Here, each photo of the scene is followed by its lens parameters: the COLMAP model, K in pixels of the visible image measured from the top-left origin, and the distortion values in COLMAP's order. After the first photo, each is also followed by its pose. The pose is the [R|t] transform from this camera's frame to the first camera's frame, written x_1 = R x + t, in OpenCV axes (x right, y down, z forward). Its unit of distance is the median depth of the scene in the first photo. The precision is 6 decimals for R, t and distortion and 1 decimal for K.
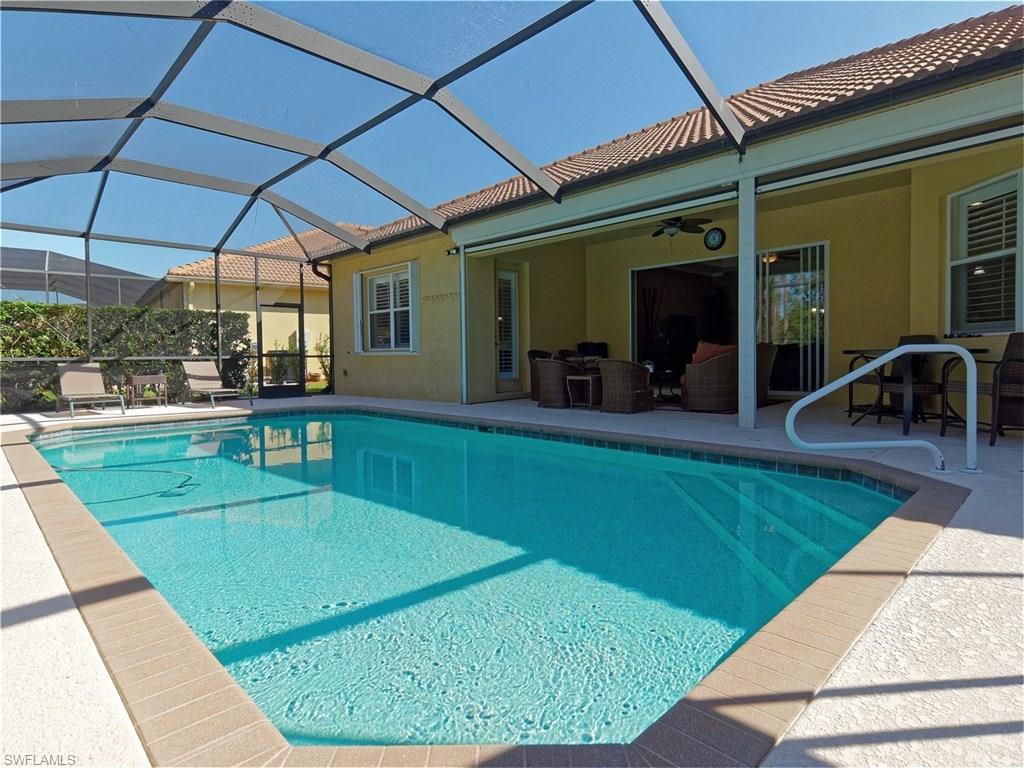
lens RADIAL K [[548.1, 0, 511.1], [0, 548.1, 378.1], [0, 0, 1]] dist [0.002211, -0.001069]
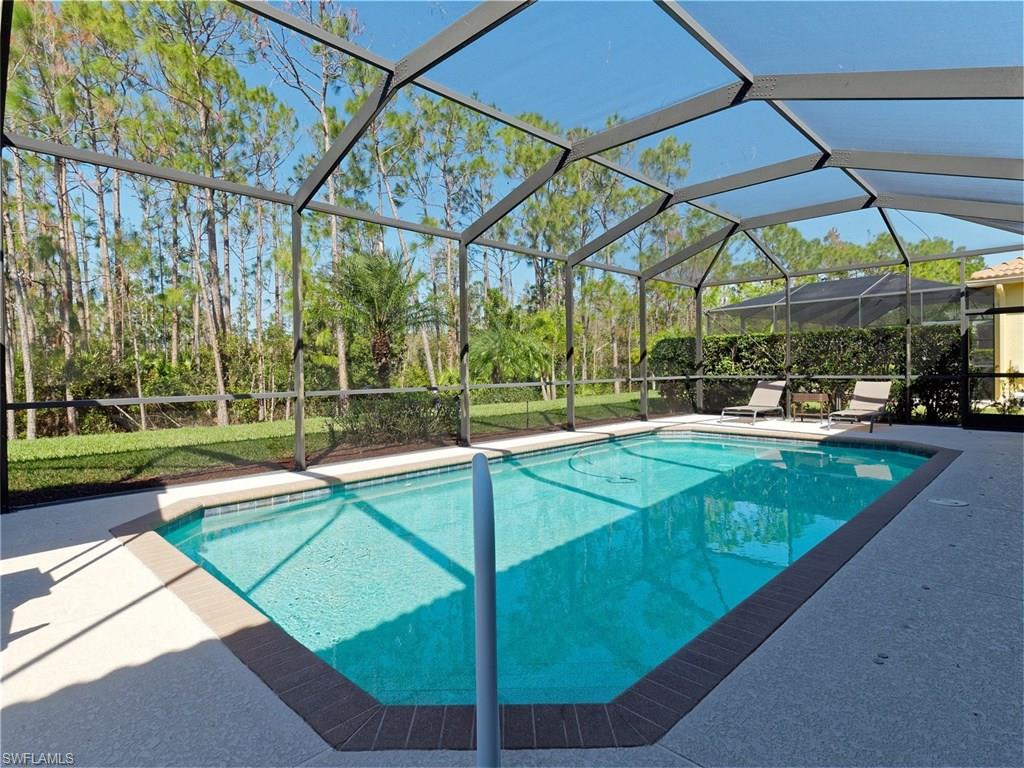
lens RADIAL K [[548.1, 0, 511.1], [0, 548.1, 383.9], [0, 0, 1]] dist [0.002211, -0.001069]
pose [[0.003647, 0.017912, -0.999833, 0.565129], [-0.023062, 0.999575, 0.017824, -0.039366], [0.999727, 0.022993, 0.004059, 0.512411]]
